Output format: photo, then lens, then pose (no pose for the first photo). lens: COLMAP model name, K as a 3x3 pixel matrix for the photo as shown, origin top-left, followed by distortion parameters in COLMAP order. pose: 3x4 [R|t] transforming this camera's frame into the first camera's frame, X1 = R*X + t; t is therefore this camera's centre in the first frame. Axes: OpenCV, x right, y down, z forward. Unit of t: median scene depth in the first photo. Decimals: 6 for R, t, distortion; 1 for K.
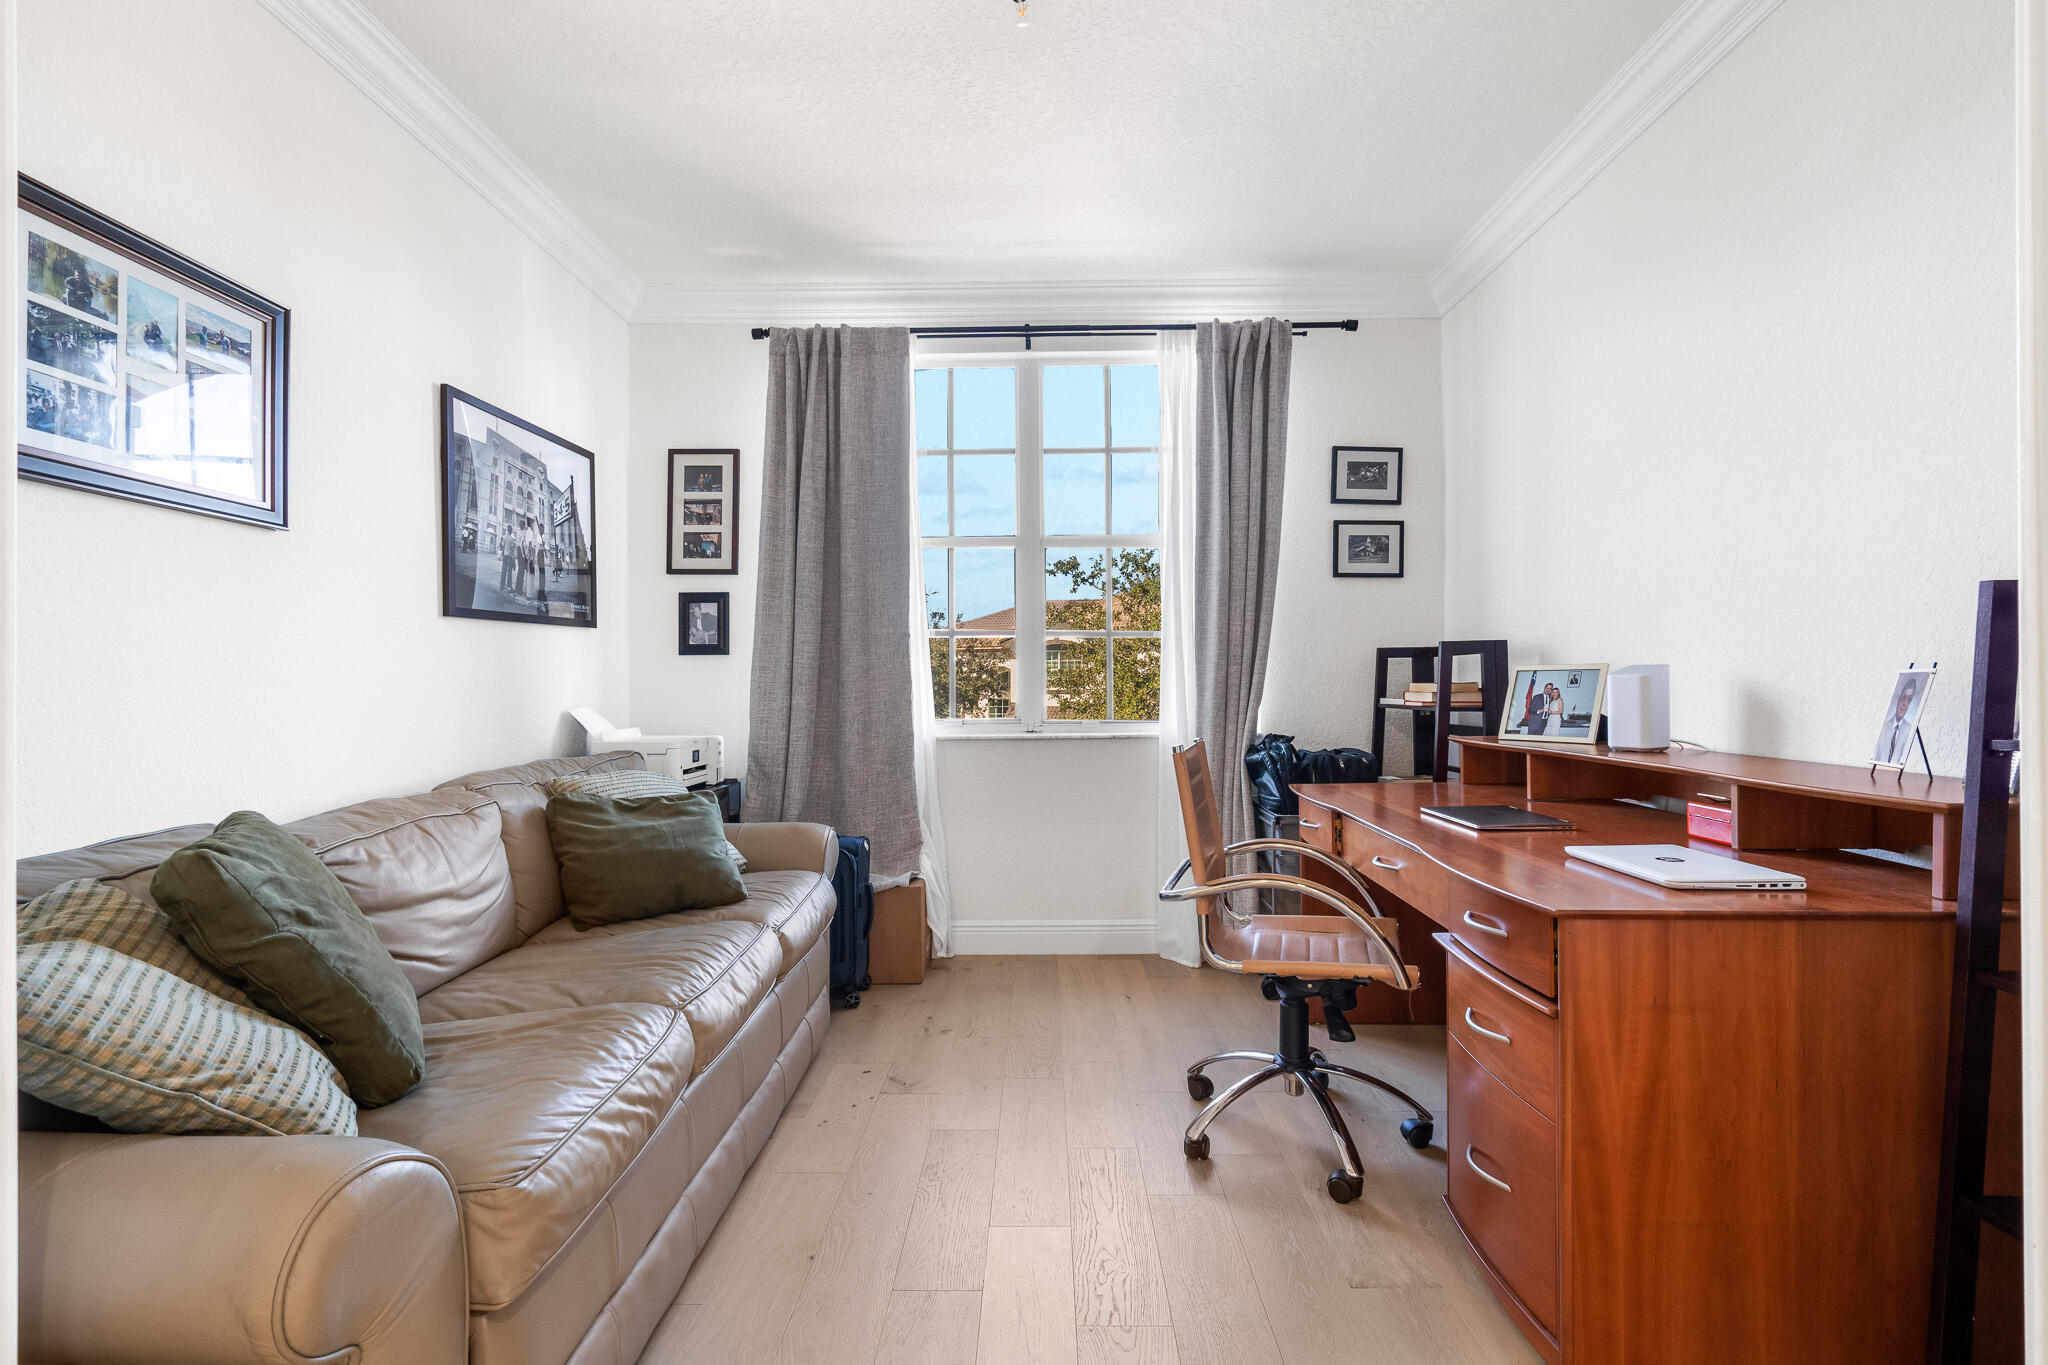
lens RADIAL K [[920.8, 0, 1020.1], [0, 920.8, 675.9], [0, 0, 1]] dist [-0.005225, 0.002858]
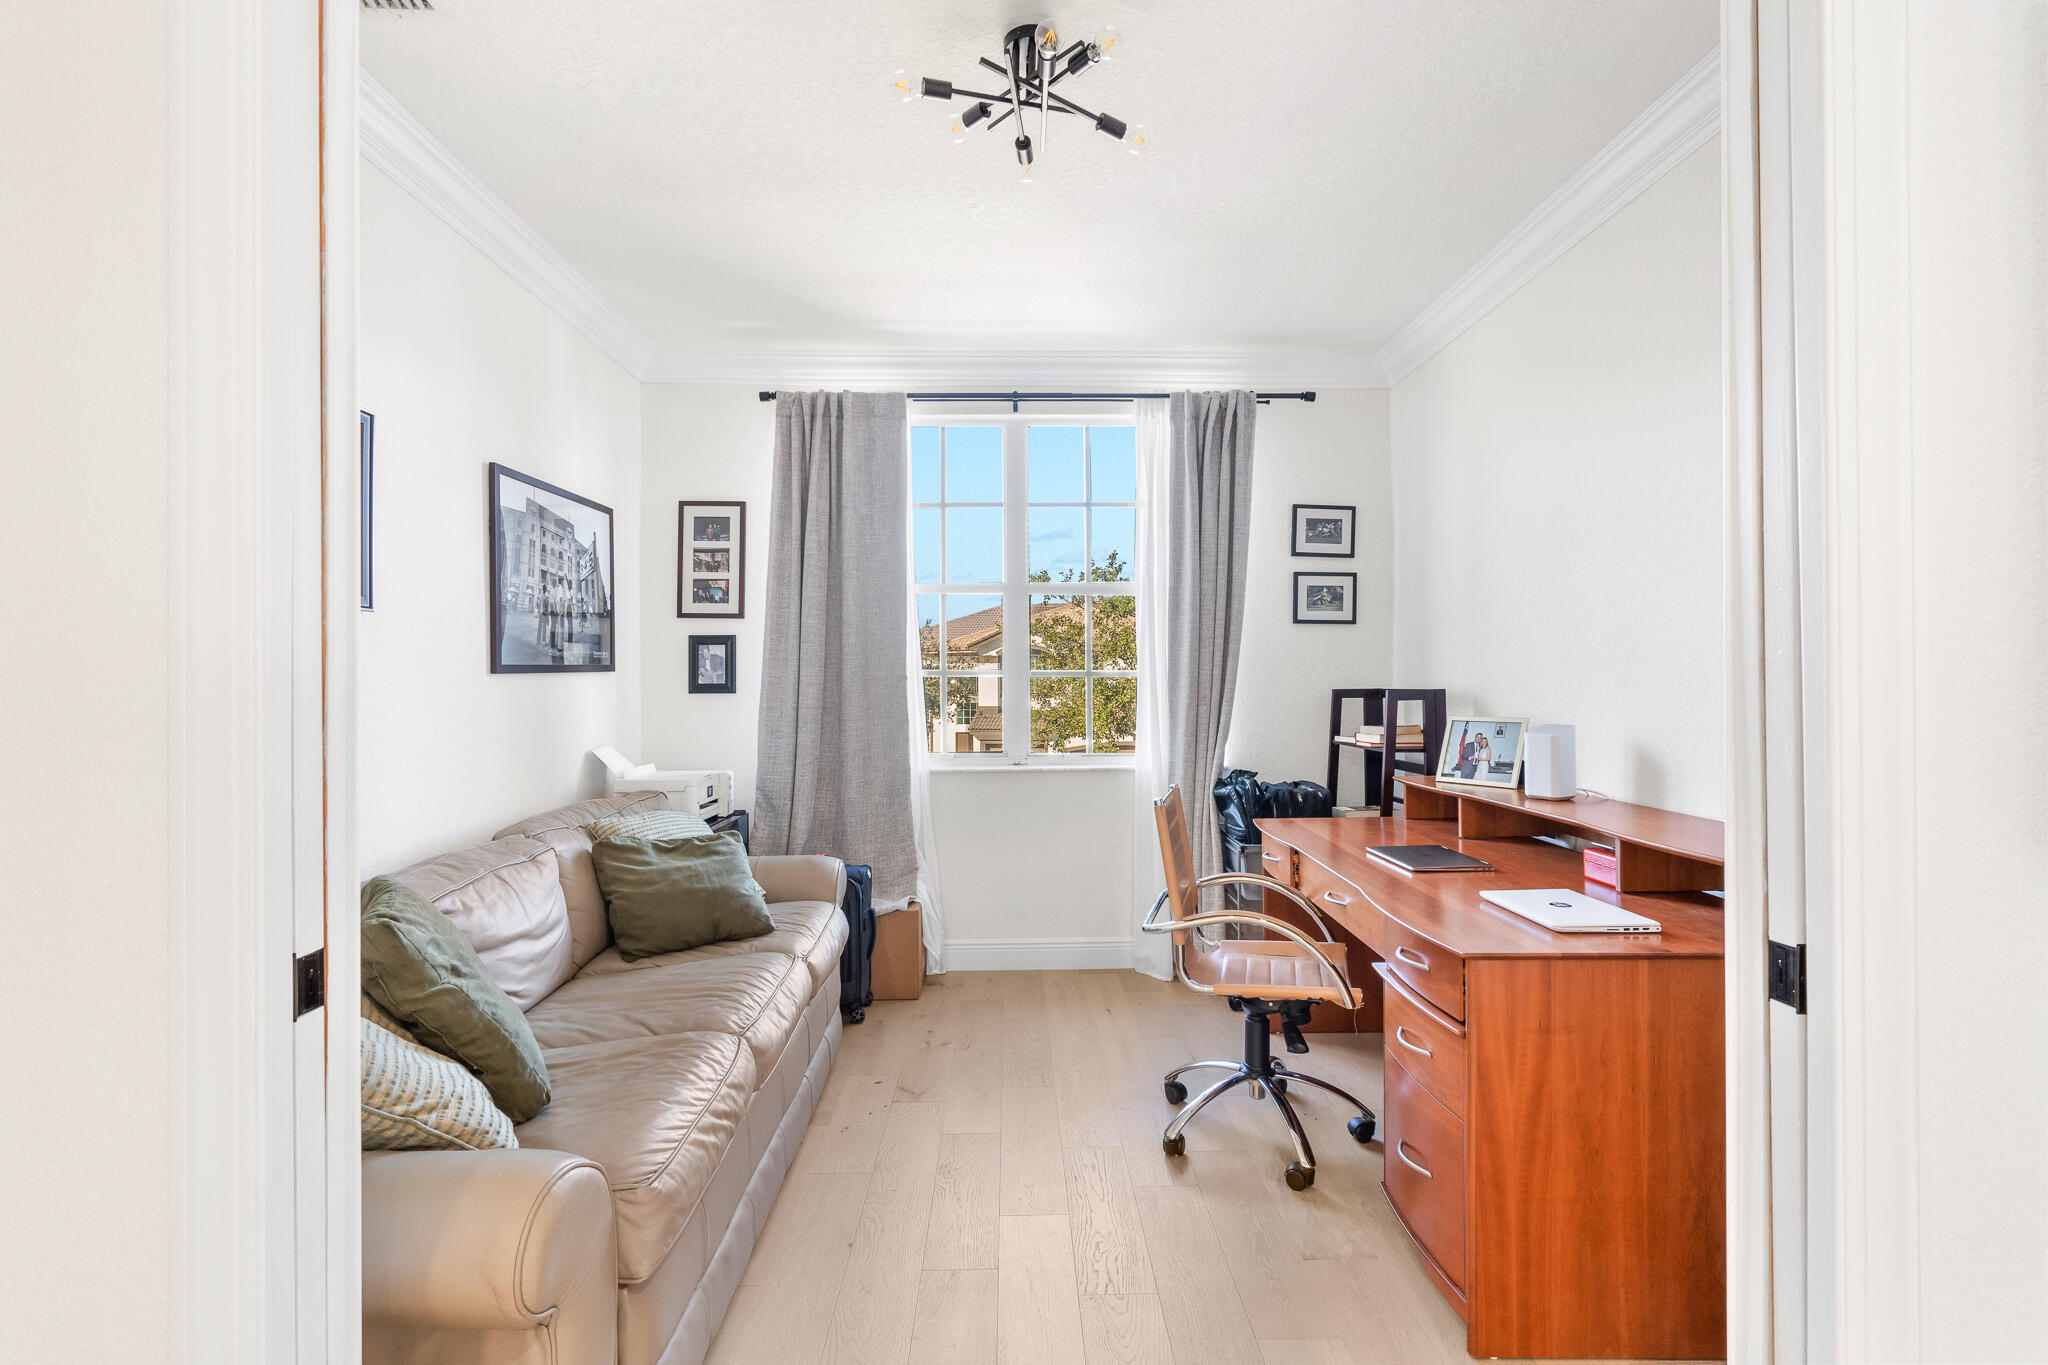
lens RADIAL K [[920.8, 0, 1019.4], [0, 920.8, 676.9], [0, 0, 1]] dist [-0.005225, 0.002858]
pose [[0.999342, 0.001216, 0.036246, -0.040629], [-0.001266, 0.999998, 0.001369, -0.070712], [-0.036244, -0.001414, 0.999342, -0.134590]]
